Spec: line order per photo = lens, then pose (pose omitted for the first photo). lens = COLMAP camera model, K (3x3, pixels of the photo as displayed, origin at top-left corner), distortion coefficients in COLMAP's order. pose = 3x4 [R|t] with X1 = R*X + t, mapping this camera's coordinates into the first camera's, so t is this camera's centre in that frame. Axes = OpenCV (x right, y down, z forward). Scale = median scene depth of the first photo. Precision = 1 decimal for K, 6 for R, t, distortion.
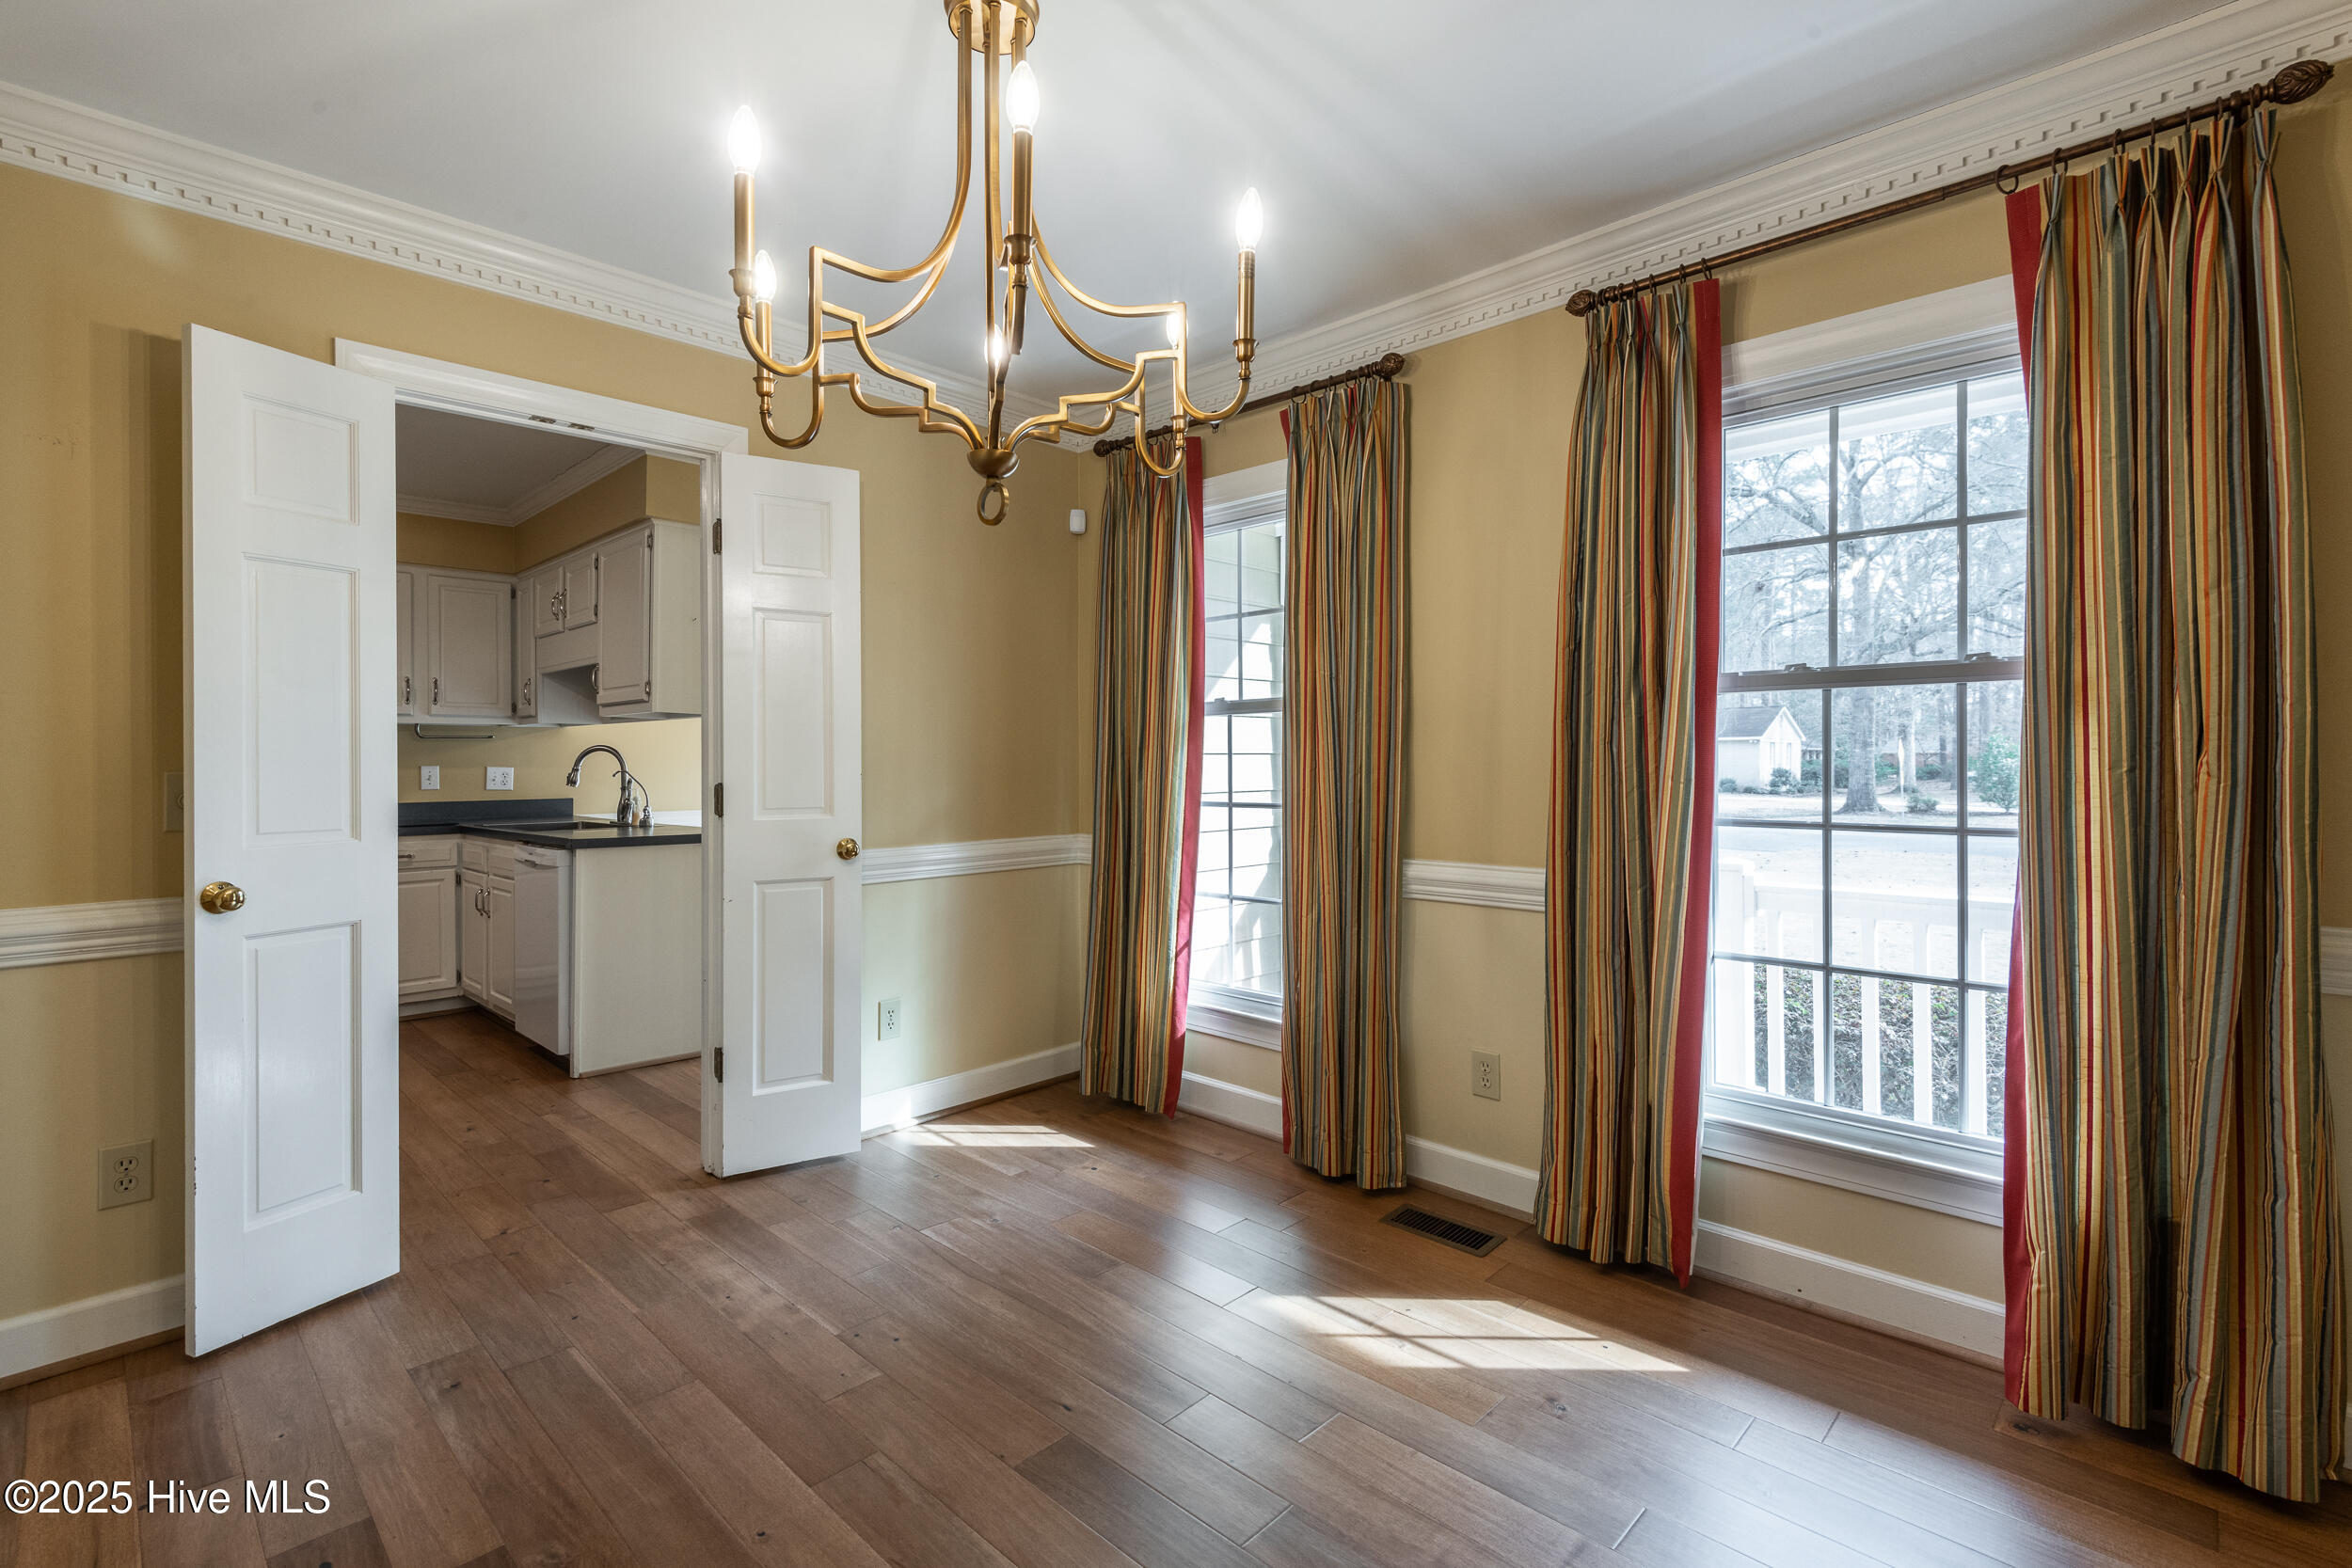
lens RADIAL K [[1082.5, 0, 1183.8], [0, 1082.5, 760.8], [0, 0, 1]] dist [0.018161, -0.002712]
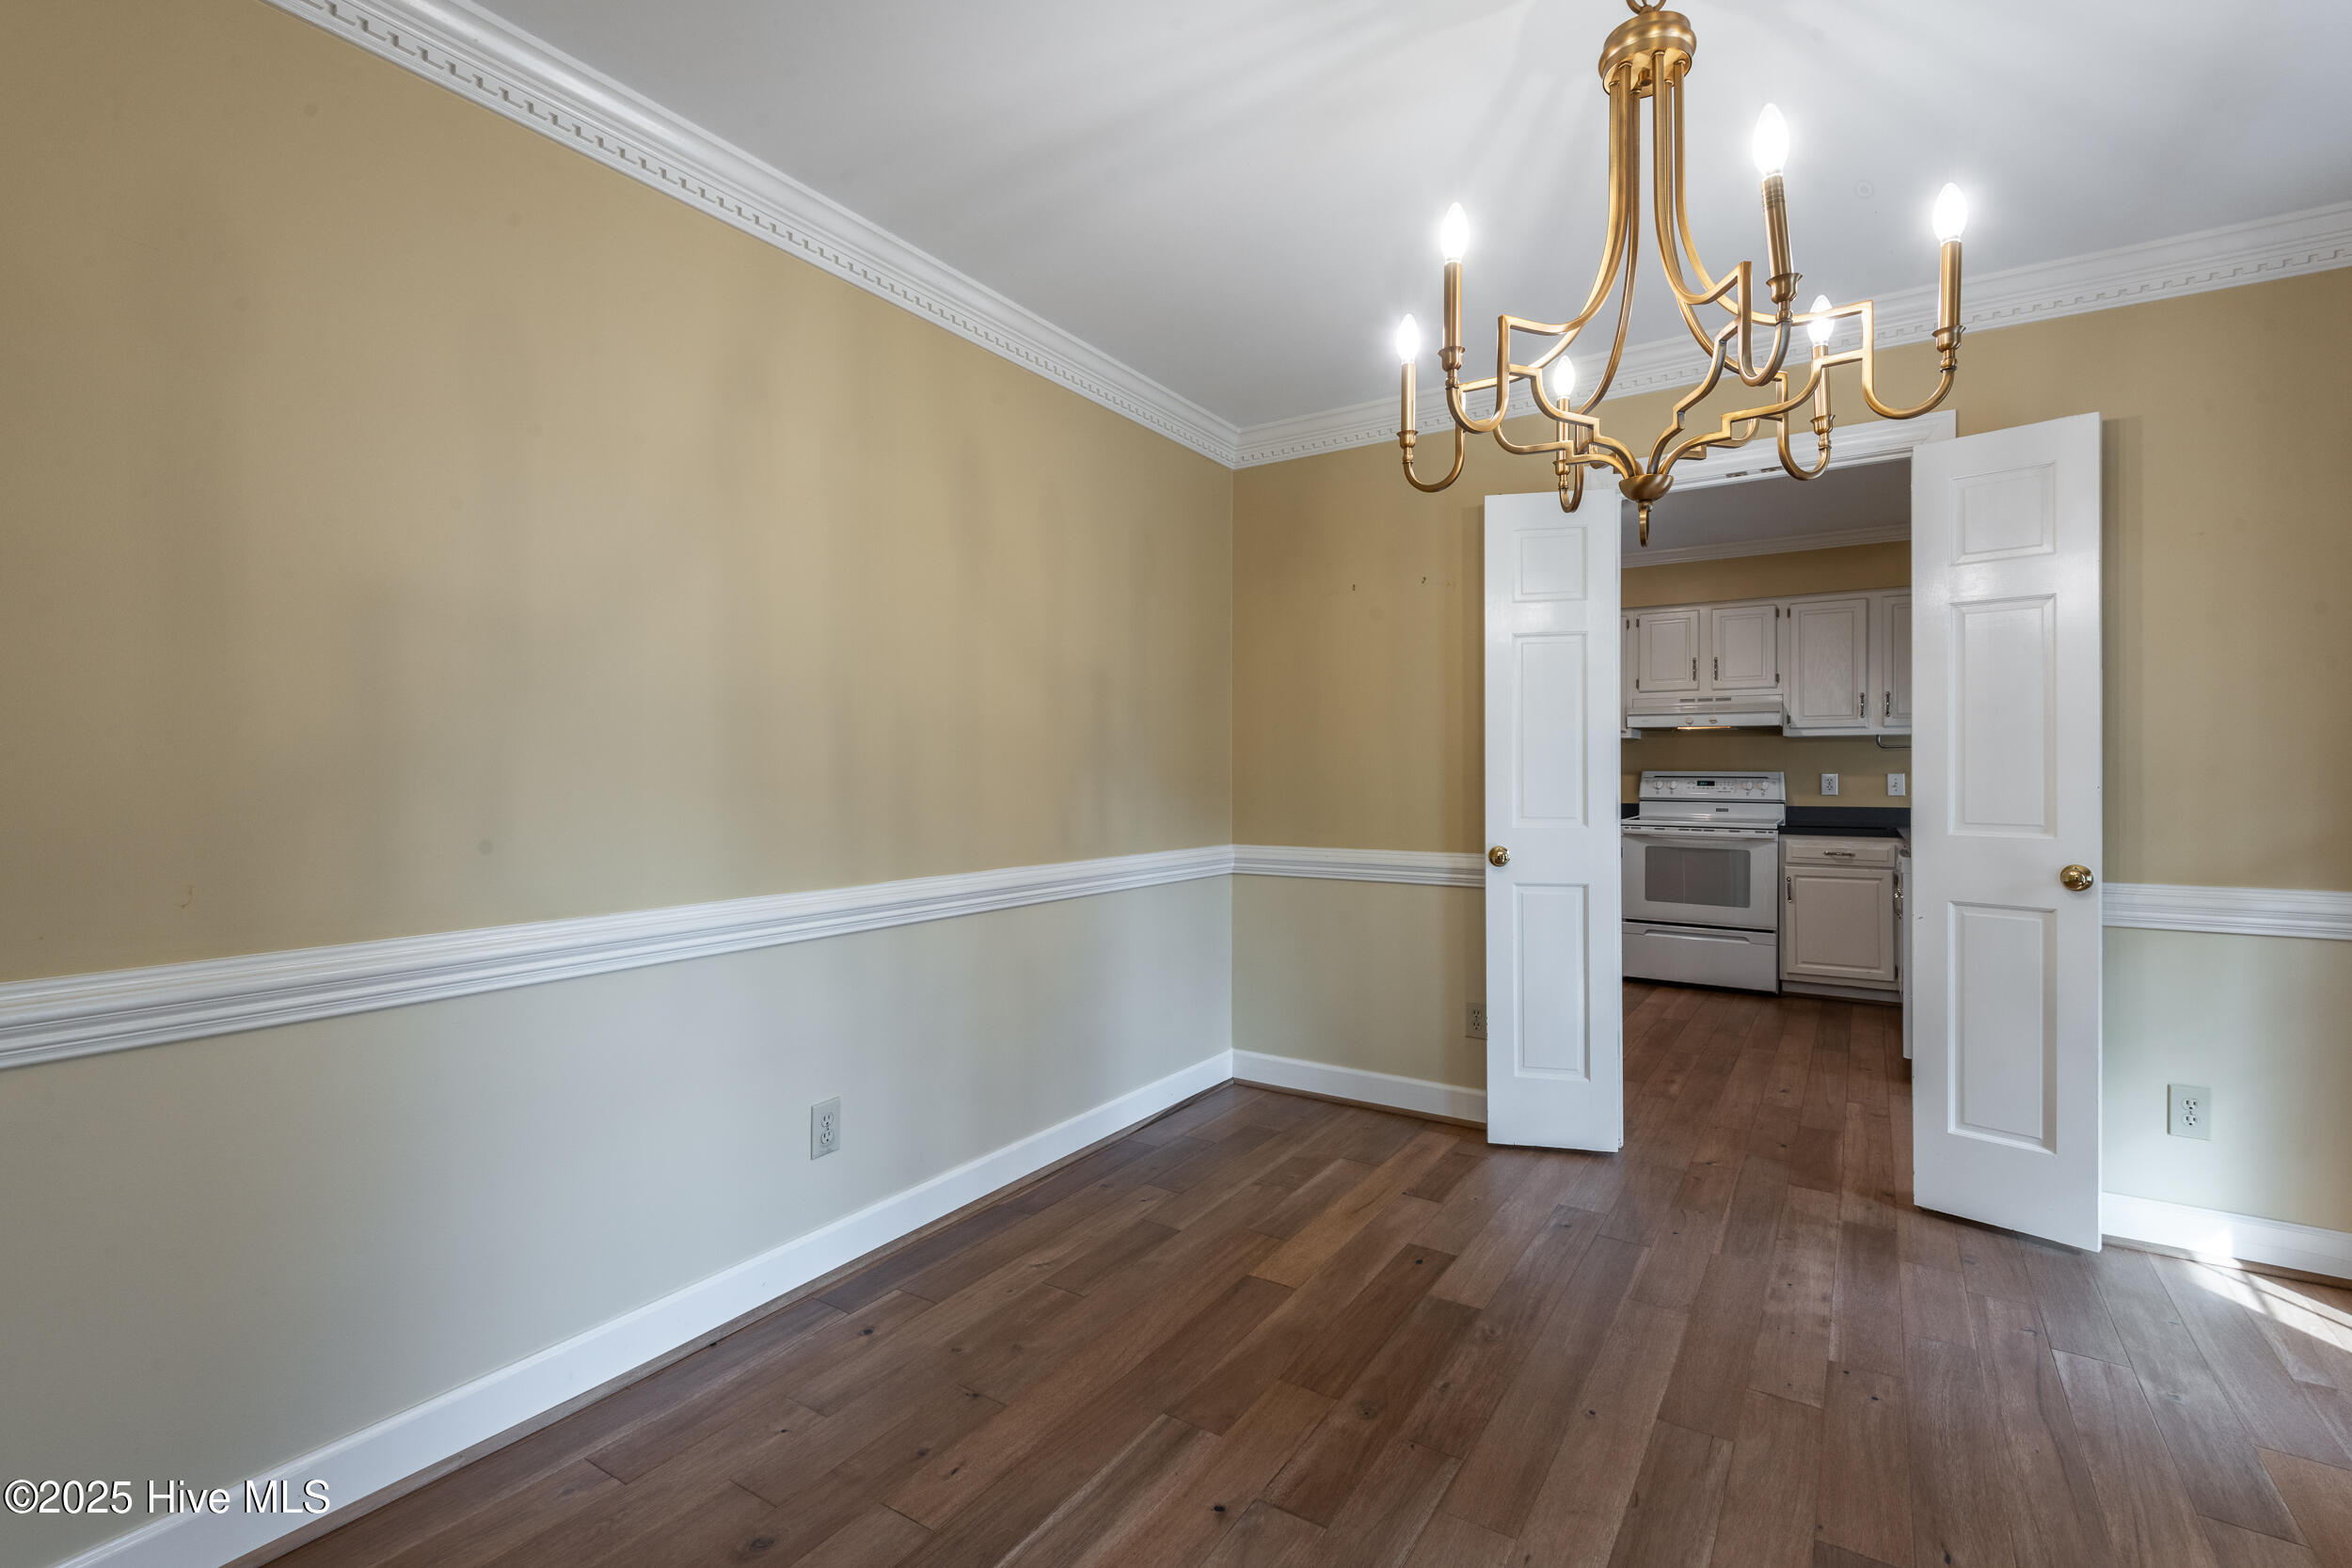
lens RADIAL K [[1082.5, 0, 1177.5], [0, 1082.5, 773.5], [0, 0, 1]] dist [0.018161, -0.002712]
pose [[0.193372, 0.008315, -0.981090, 0.440707], [-0.002866, 0.999965, 0.007910, -0.003362], [0.981121, 0.001282, 0.193389, 0.200394]]
